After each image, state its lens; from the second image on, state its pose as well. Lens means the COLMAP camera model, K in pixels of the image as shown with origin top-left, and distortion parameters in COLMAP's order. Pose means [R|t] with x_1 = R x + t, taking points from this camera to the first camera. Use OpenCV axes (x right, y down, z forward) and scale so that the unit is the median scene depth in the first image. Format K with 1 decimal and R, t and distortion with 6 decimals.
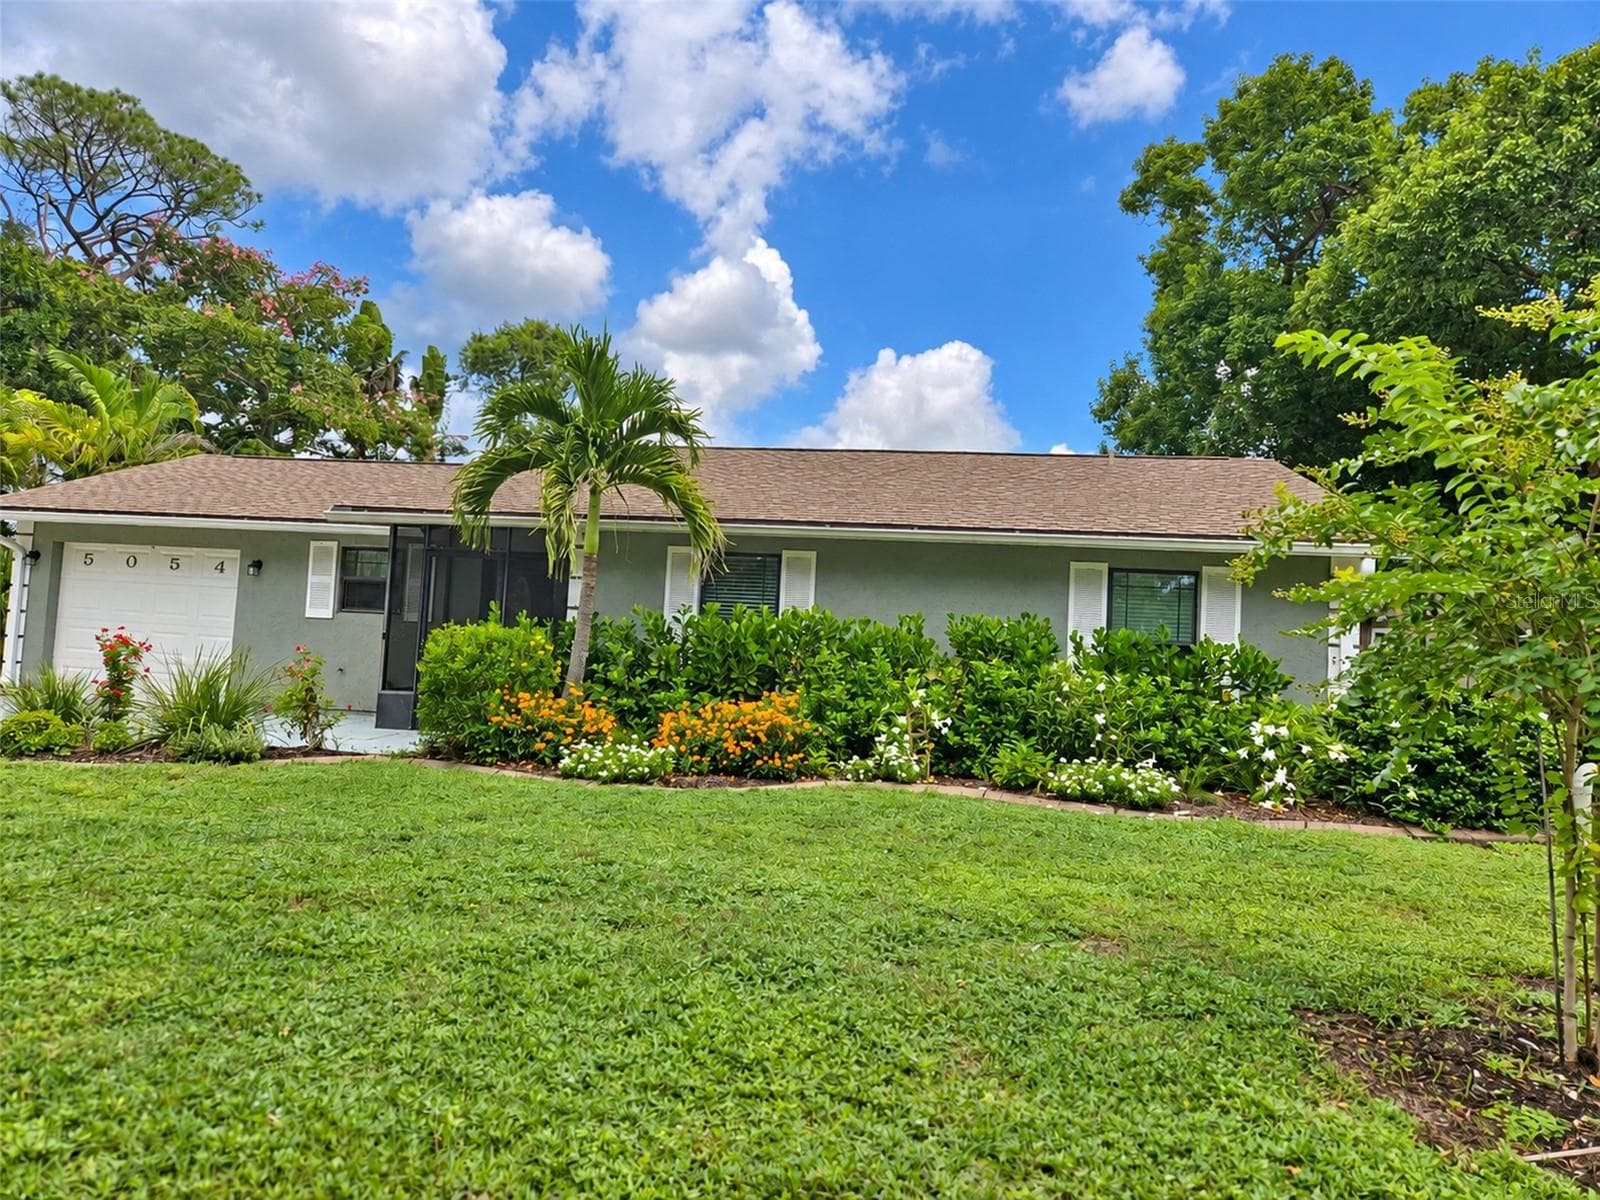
lens RADIAL K [[1089.7, 0, 818.3], [0, 1089.7, 594.6], [0, 0, 1]] dist [0.071081, -0.046545]
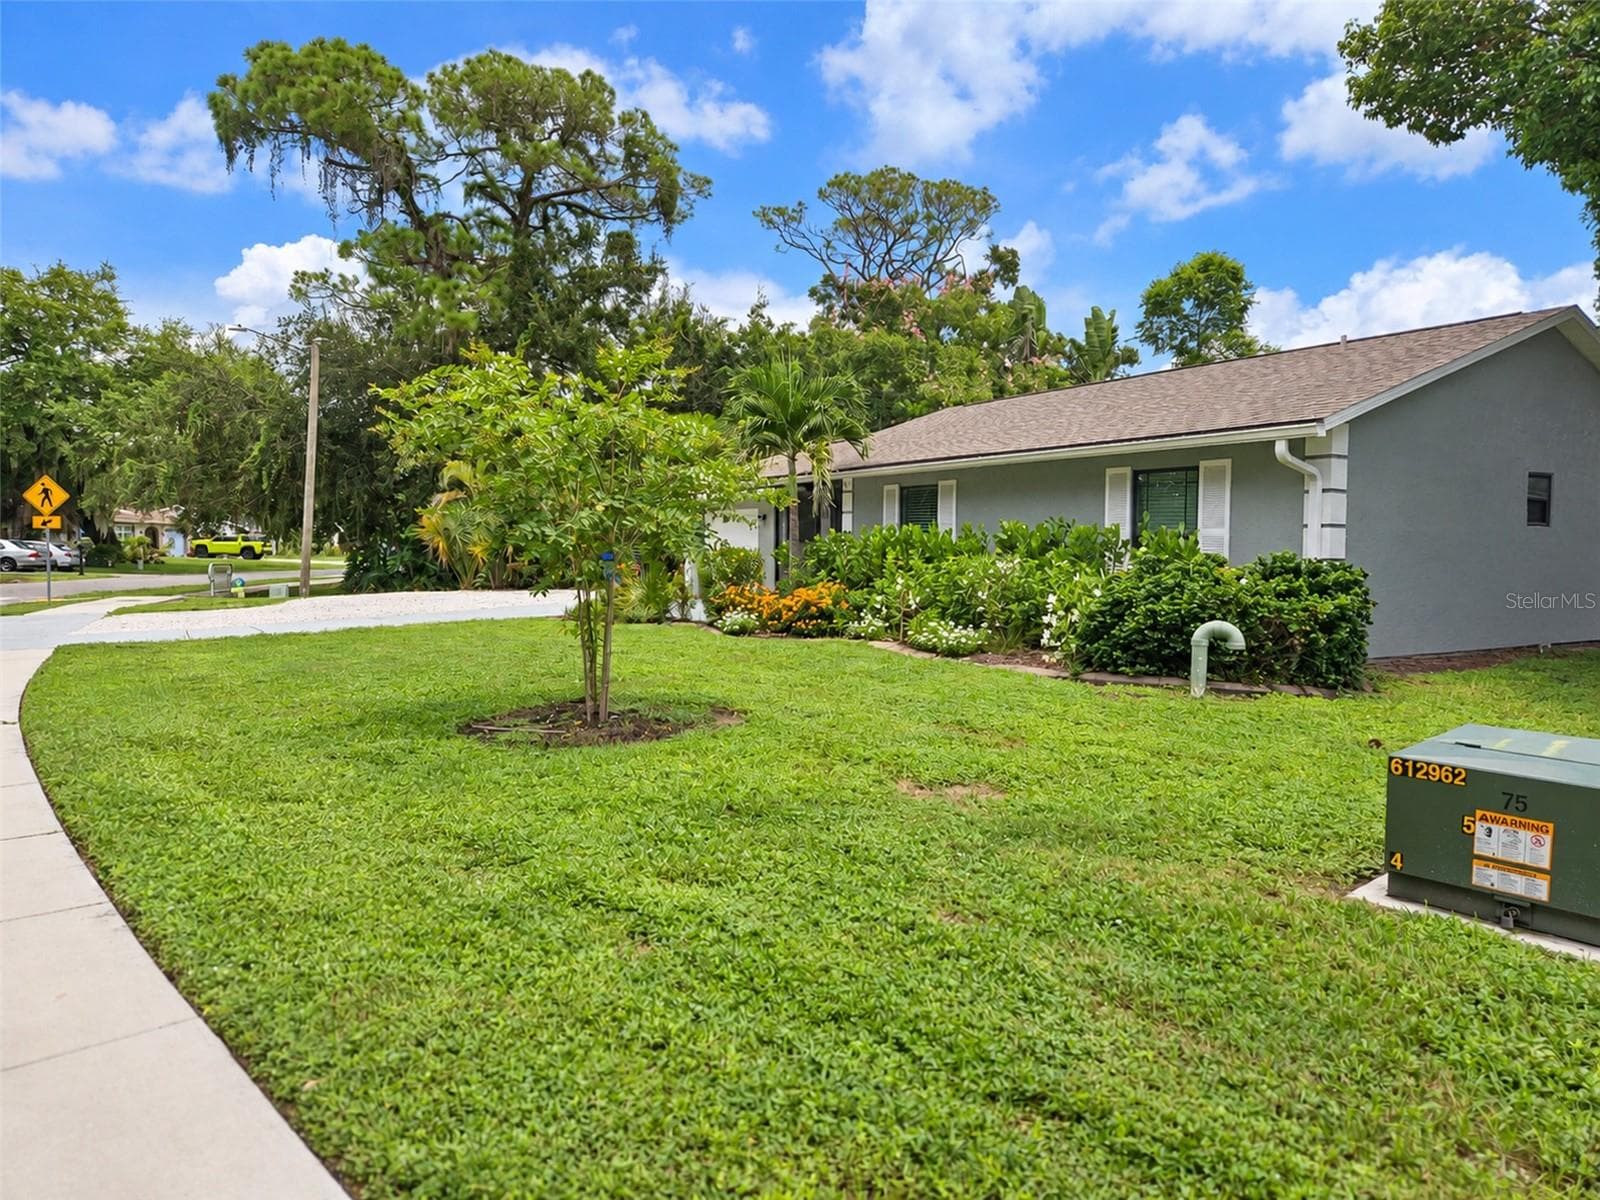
lens RADIAL K [[1083.9, 0, 800.0], [0, 1083.9, 600.0], [0, 0, 1]] dist [0.061835, -0.043440]
pose [[0.703193, -0.021365, -0.710678, 0.916138], [0.074498, 0.996260, 0.043763, 0.038805], [0.707085, -0.083718, 0.702155, -0.081919]]
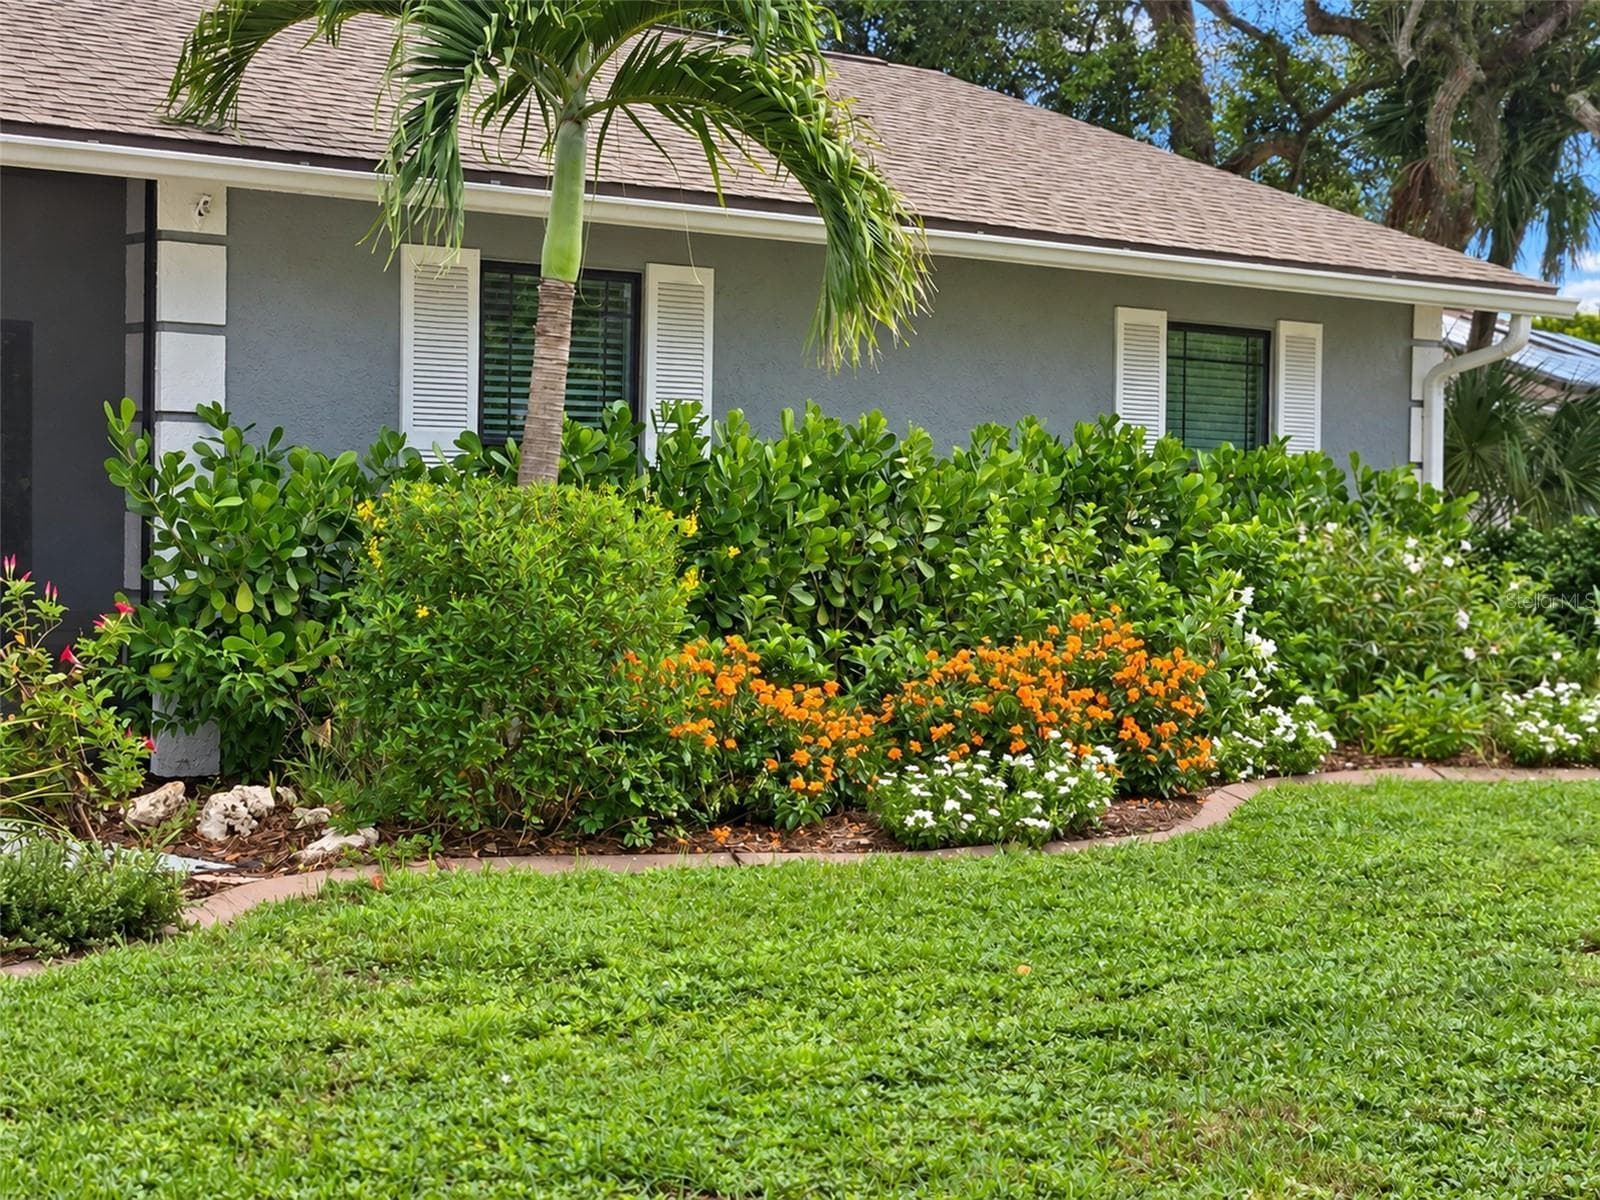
lens RADIAL K [[3024.8, 0, 919.0], [0, 3024.8, 599.2], [0, 0, 1]] dist [-0.039917, 0.122742]
pose [[0.604693, -0.064662, 0.793829, -0.993319], [-0.028567, 0.994297, 0.102753, -0.040644], [-0.795946, -0.084811, 0.599397, 0.273650]]
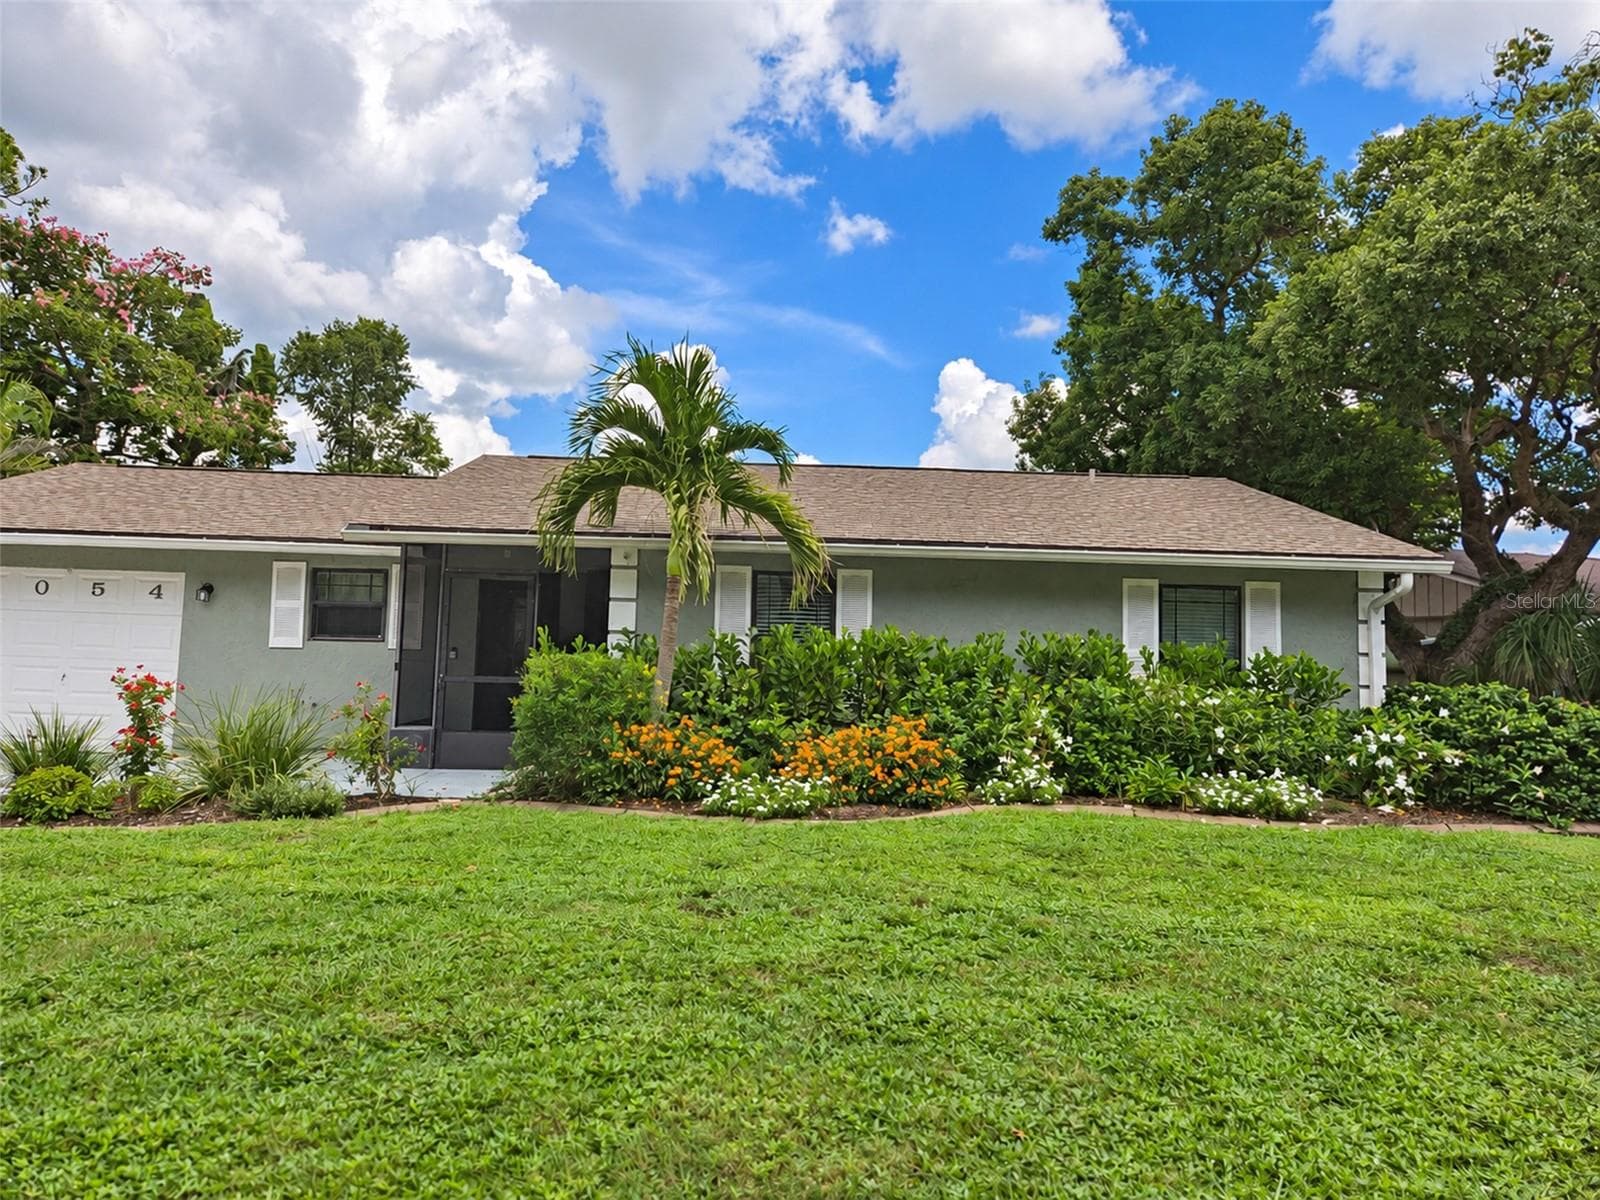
lens RADIAL K [[1083.9, 0, 800.0], [0, 1083.9, 600.0], [0, 0, 1]] dist [0.061835, -0.043440]
pose [[0.981967, -0.013189, 0.188594, -0.285242], [0.014041, 0.999896, -0.003185, -0.011655], [-0.188533, 0.005775, 0.982050, 0.059997]]
